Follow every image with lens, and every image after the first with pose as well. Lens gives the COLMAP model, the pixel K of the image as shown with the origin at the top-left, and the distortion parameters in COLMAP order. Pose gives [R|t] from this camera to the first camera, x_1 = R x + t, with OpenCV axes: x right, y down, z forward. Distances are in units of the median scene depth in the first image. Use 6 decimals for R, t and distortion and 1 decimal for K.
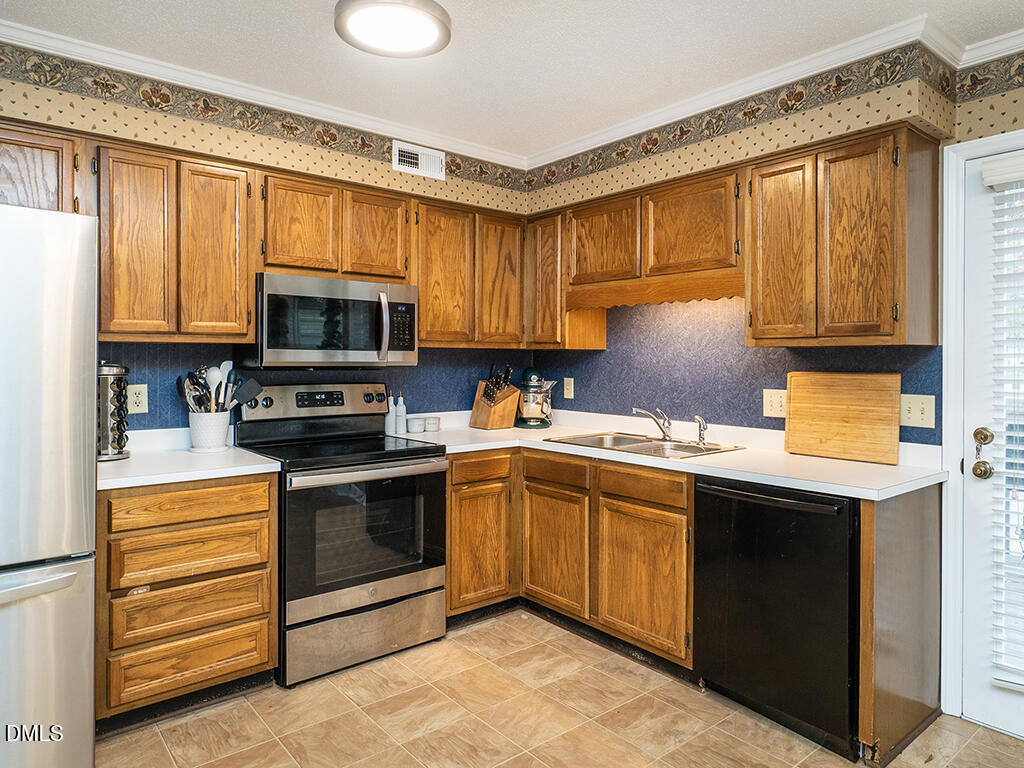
lens RADIAL K [[651.9, 0, 507.5], [0, 651.9, 362.2], [0, 0, 1]] dist [0.001110, 0.000424]
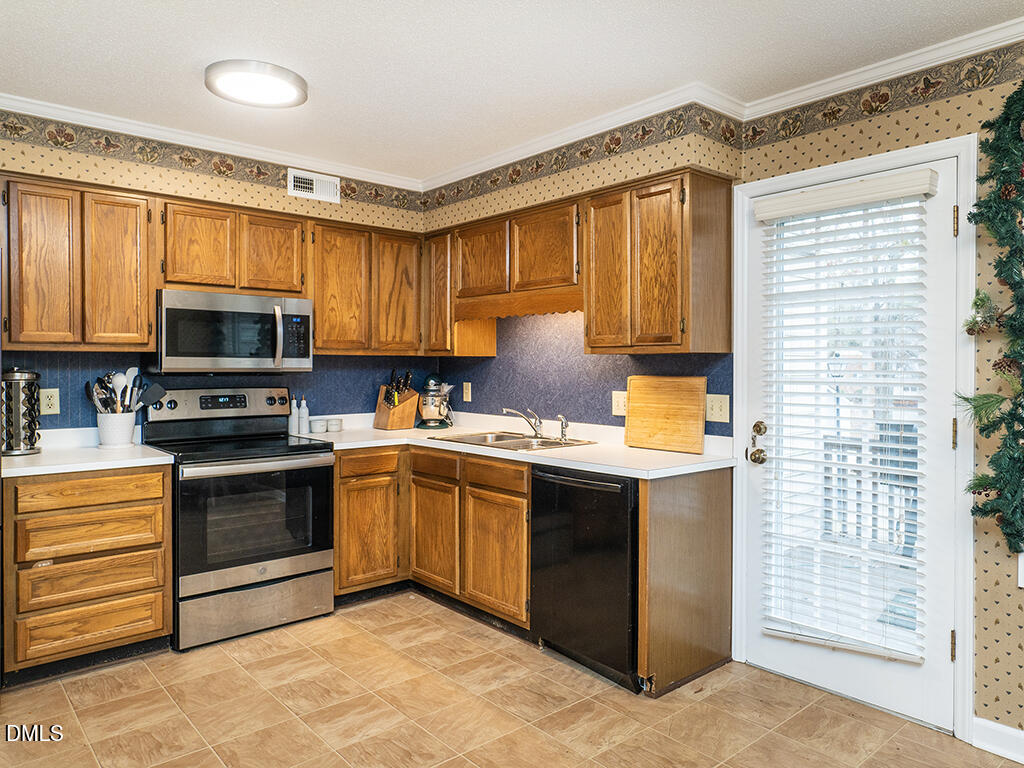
lens RADIAL K [[691.1, 0, 516.8], [0, 691.1, 371.3], [0, 0, 1]] dist [-0.003162, 0.005089]
pose [[0.999511, -0.002484, 0.031185, 0.201497], [0.002363, 0.999990, 0.003916, 0.001669], [-0.031195, -0.003840, 0.999506, -0.215830]]
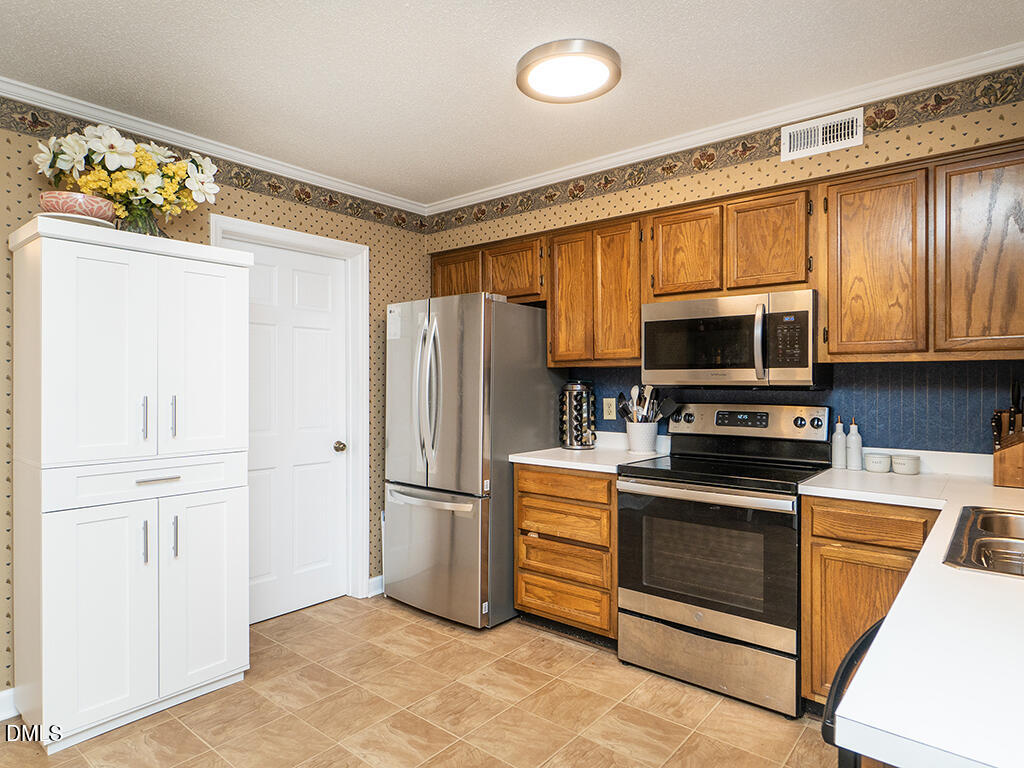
lens RADIAL K [[617.2, 0, 487.0], [0, 617.2, 380.1], [0, 0, 1]] dist [0.003563, 0.000210]
pose [[0.171480, -0.002966, -0.985183, 0.657458], [-0.000299, 0.999995, -0.003063, 0.001058], [0.985188, 0.000820, 0.171478, 0.536182]]
